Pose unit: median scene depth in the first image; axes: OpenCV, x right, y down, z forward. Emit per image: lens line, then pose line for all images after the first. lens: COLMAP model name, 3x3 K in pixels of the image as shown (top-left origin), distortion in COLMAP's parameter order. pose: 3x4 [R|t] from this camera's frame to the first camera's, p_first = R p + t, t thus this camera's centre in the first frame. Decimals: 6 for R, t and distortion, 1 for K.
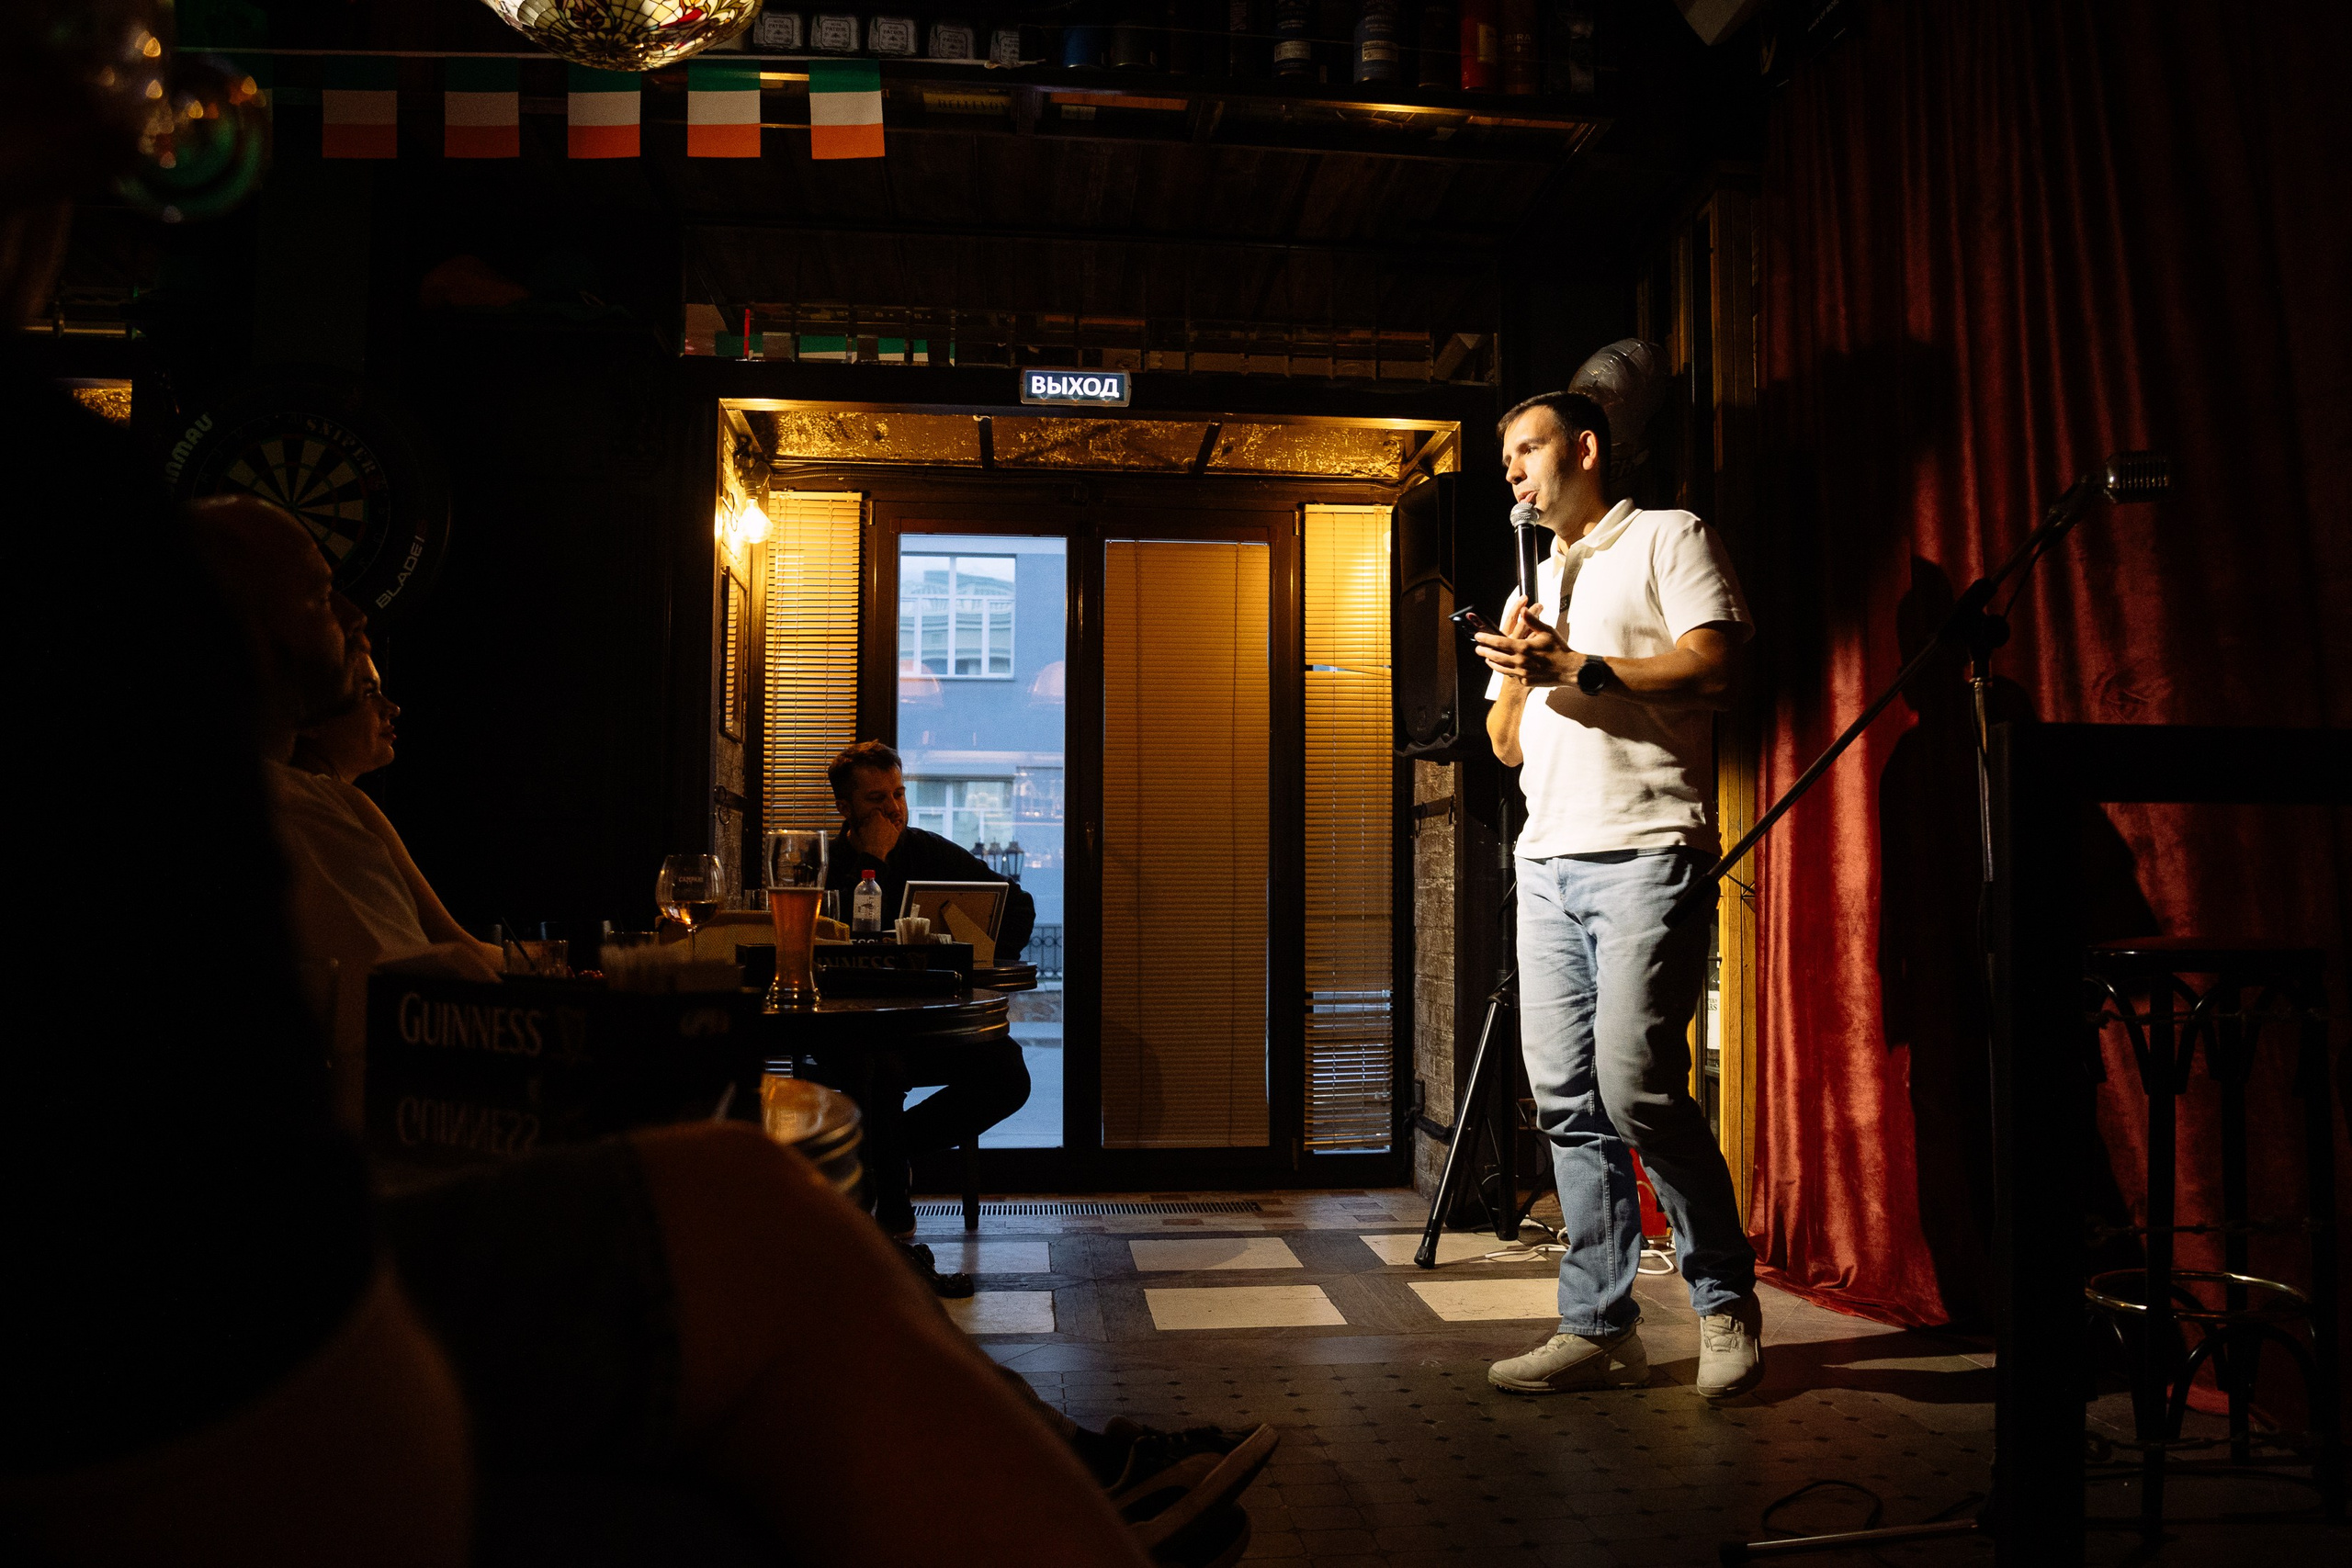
lens RADIAL K [[1815.9, 0, 1250.5], [0, 1815.9, 827.2], [0, 0, 1]] dist [-0.091970, 0.011100]
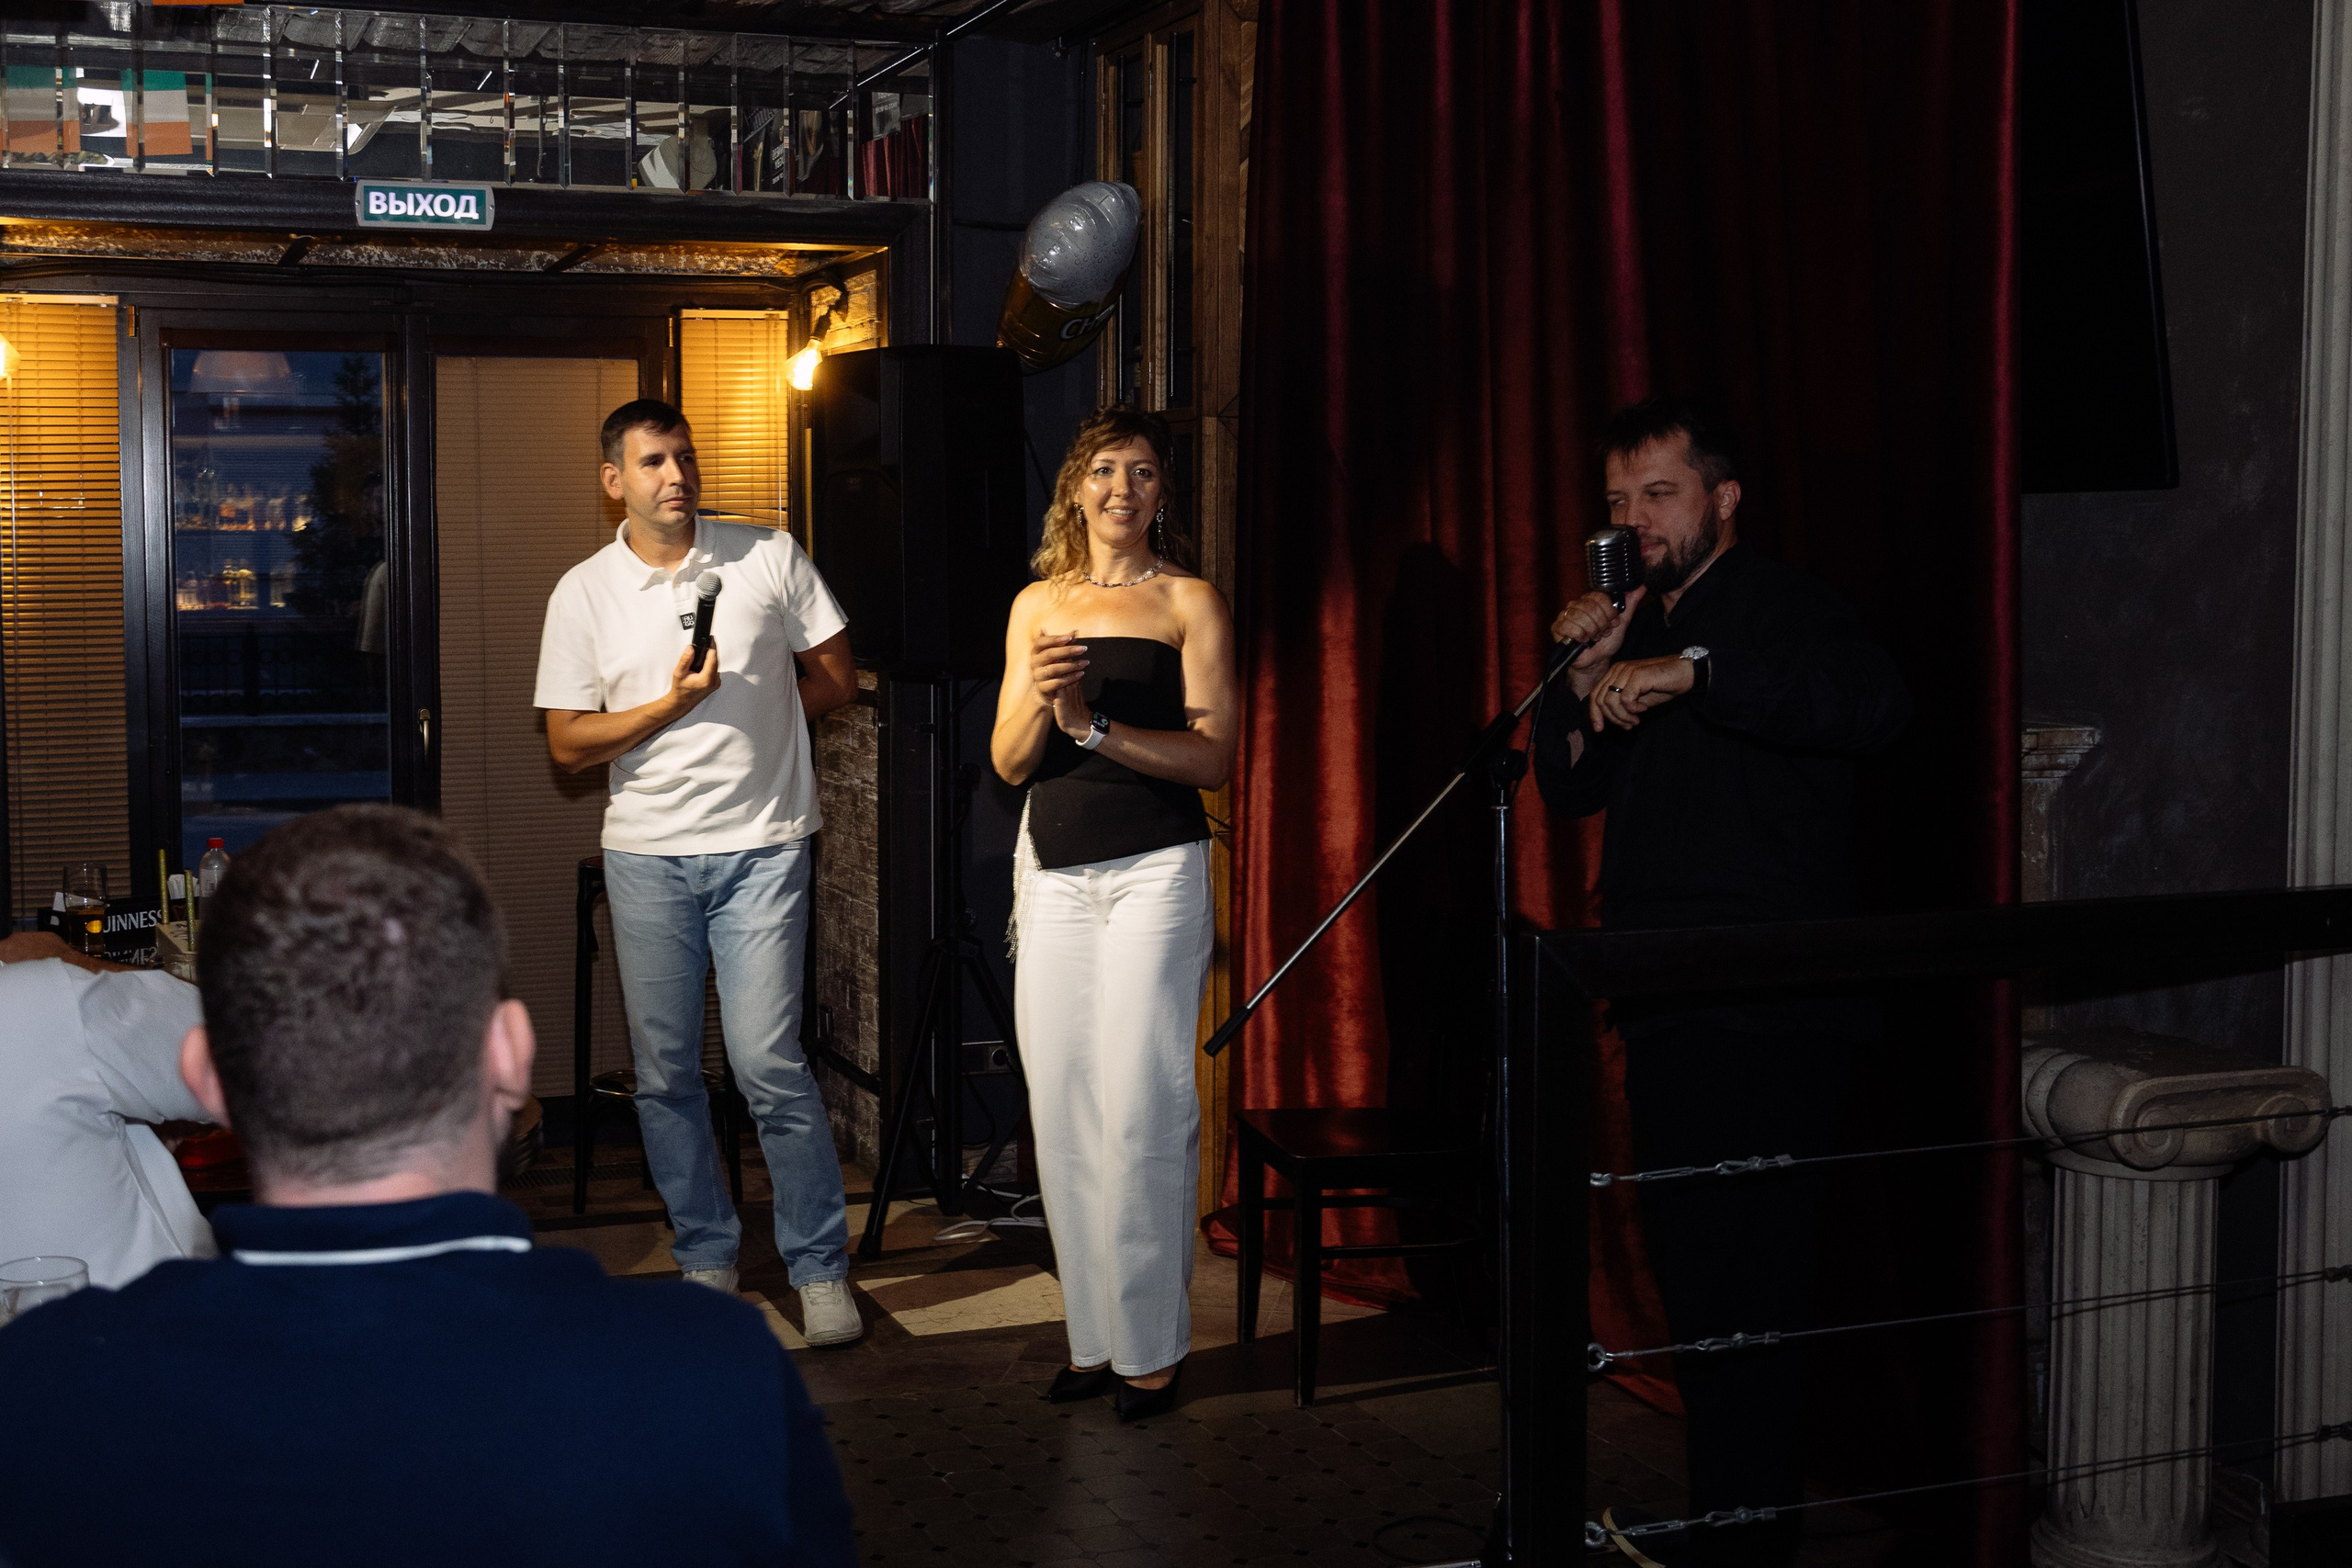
lens RADIAL K [[2647.0, 0, 910.2], [0, 2647.0, 717.0], [0, 0, 1]] dist [0.008163, -0.003458]
pose [[0.981721, -0.018632, 0.189412, -0.112080], [-0.001995, 0.994134, 0.108133, -0.144829], [-0.190315, -0.106534, 0.975925, -0.223384]]
